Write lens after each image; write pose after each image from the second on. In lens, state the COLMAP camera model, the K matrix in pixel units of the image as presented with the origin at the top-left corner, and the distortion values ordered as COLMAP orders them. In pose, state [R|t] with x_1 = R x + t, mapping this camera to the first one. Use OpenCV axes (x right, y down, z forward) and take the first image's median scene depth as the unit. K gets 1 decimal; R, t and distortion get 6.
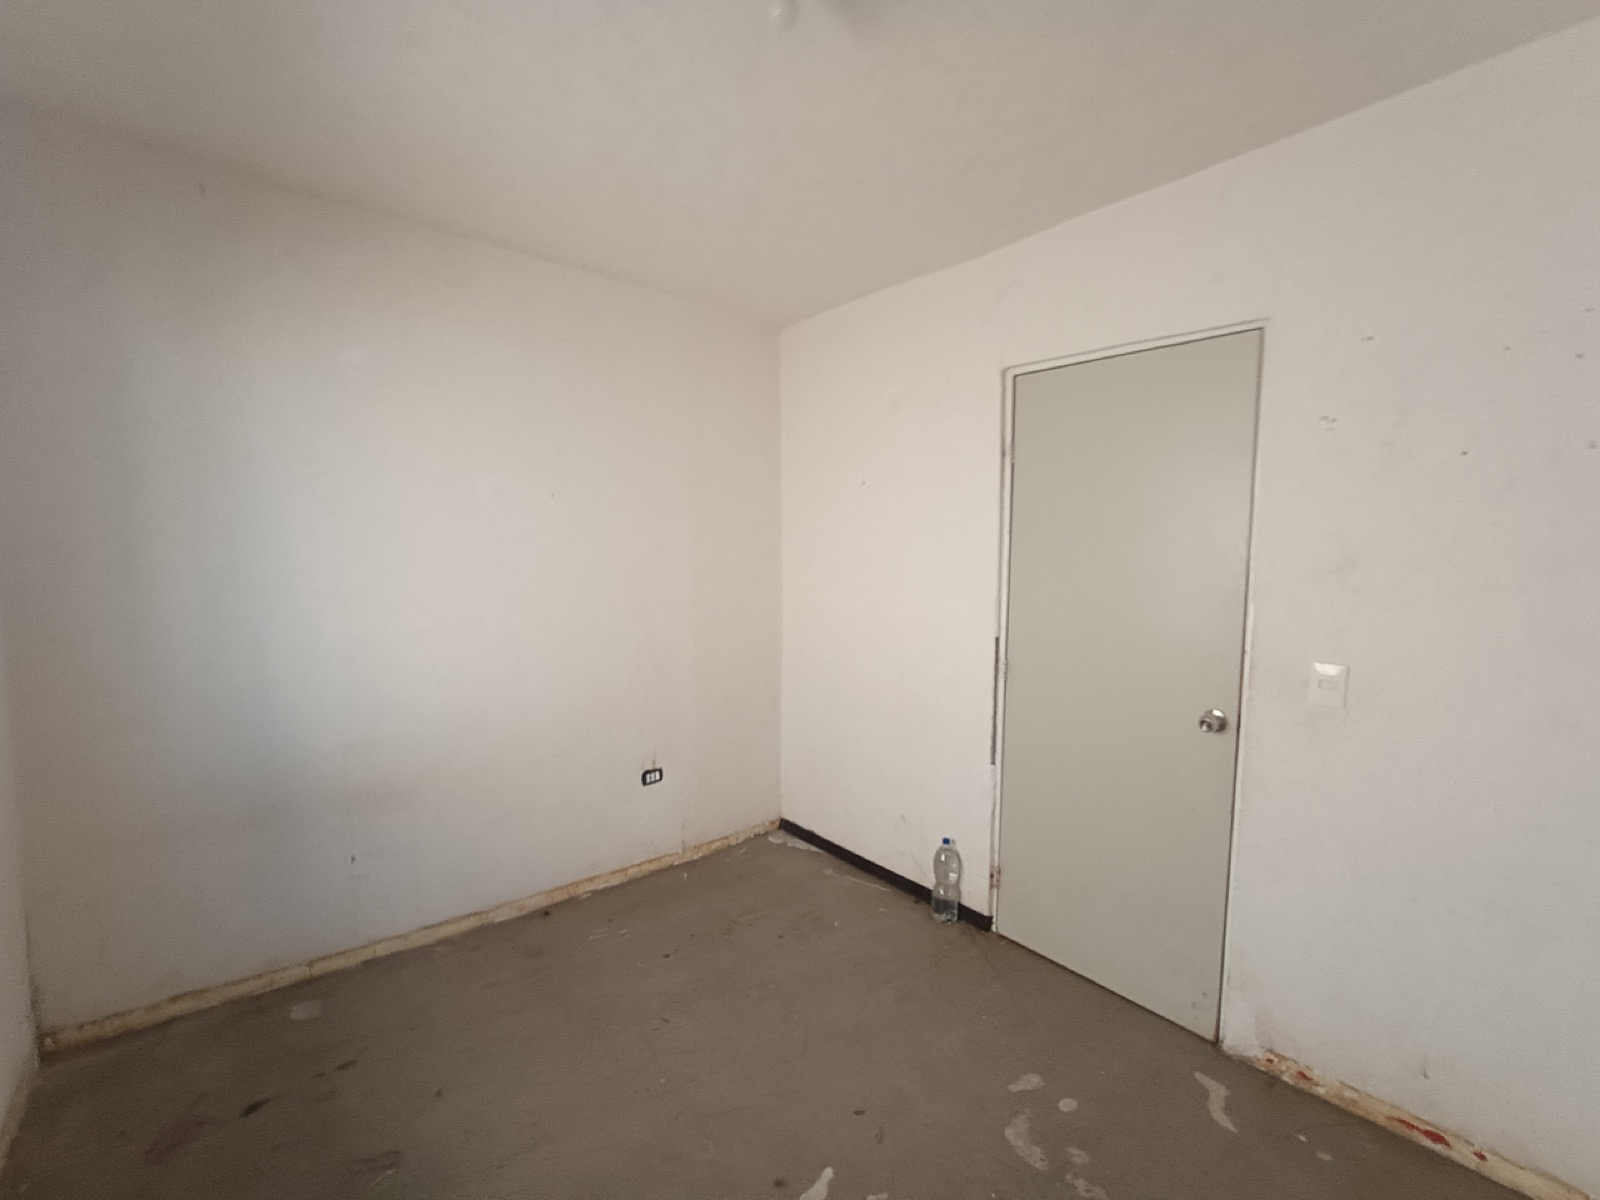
lens RADIAL K [[731.4, 0, 800.0], [0, 731.4, 600.0], [0, 0, 1]] dist [-0.000788, 0.001796]
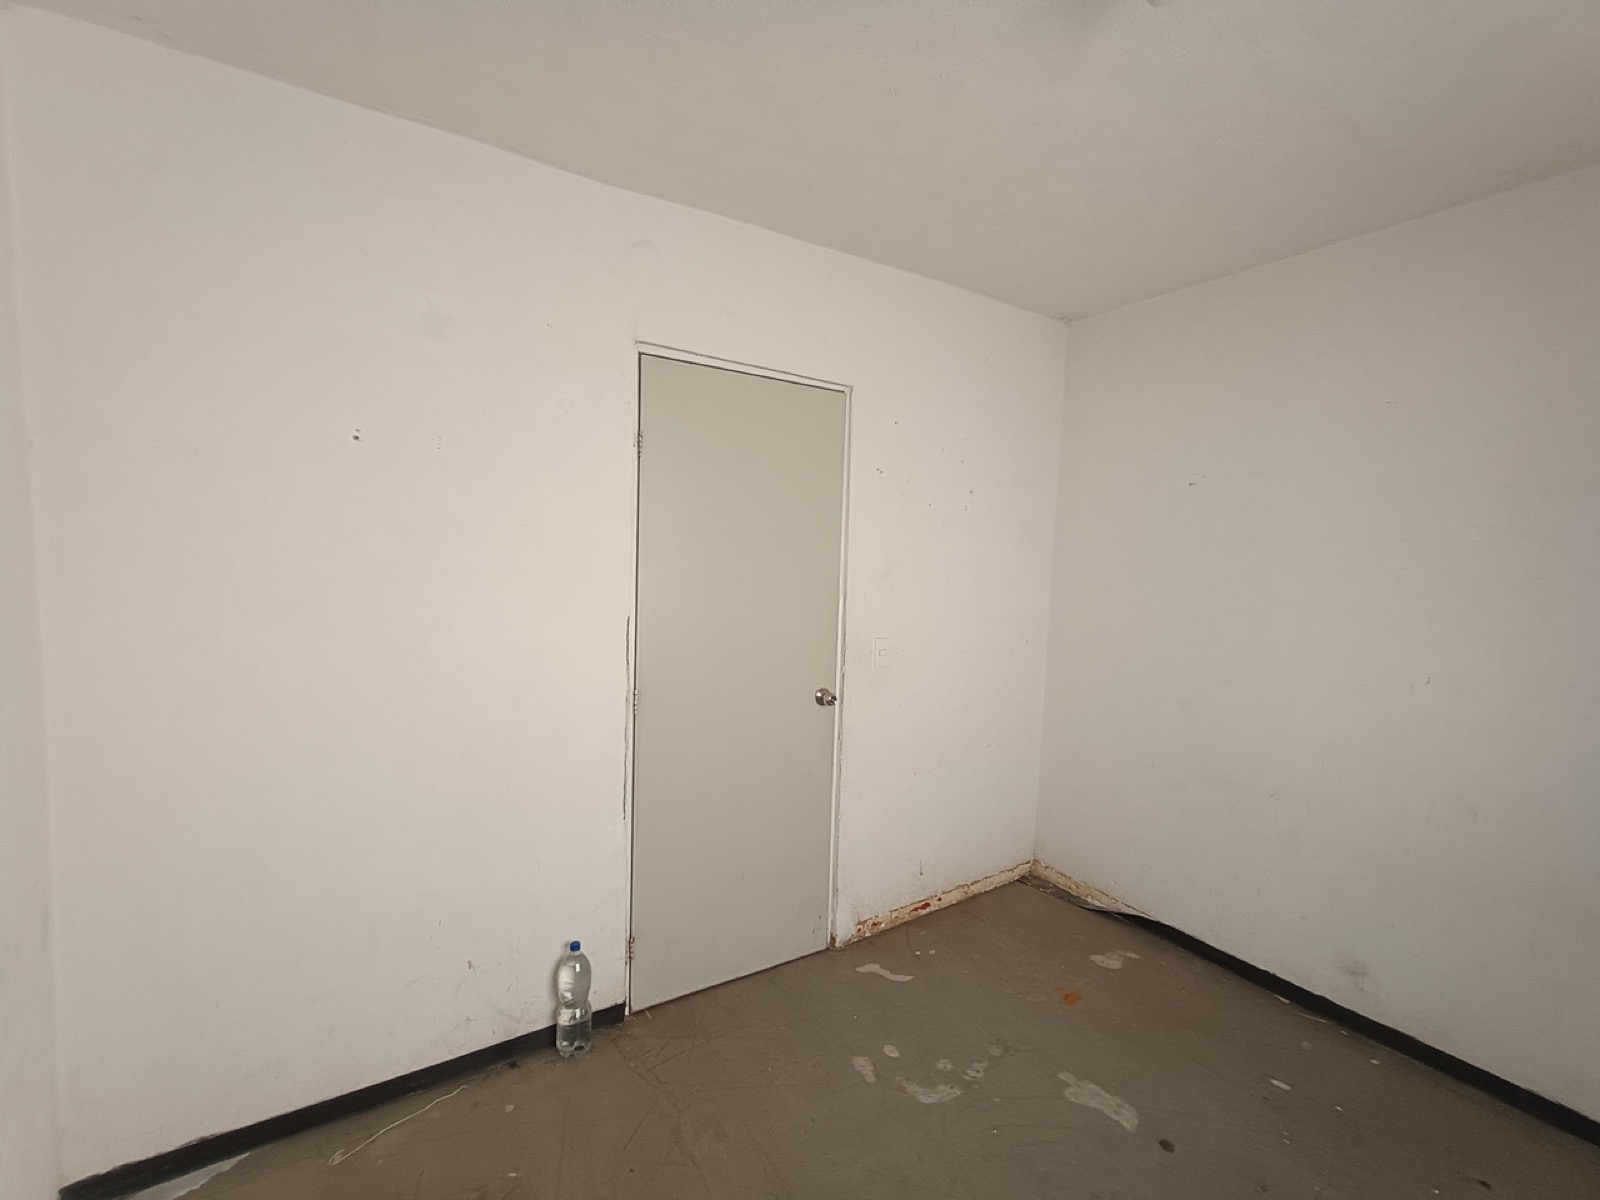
lens RADIAL K [[731.4, 0, 800.0], [0, 731.4, 600.0], [0, 0, 1]] dist [-0.000788, 0.001796]
pose [[0.096668, -0.071763, 0.992726, -0.595717], [0.046827, 0.996621, 0.067485, -0.077590], [-0.994215, 0.039963, 0.099702, 0.814834]]
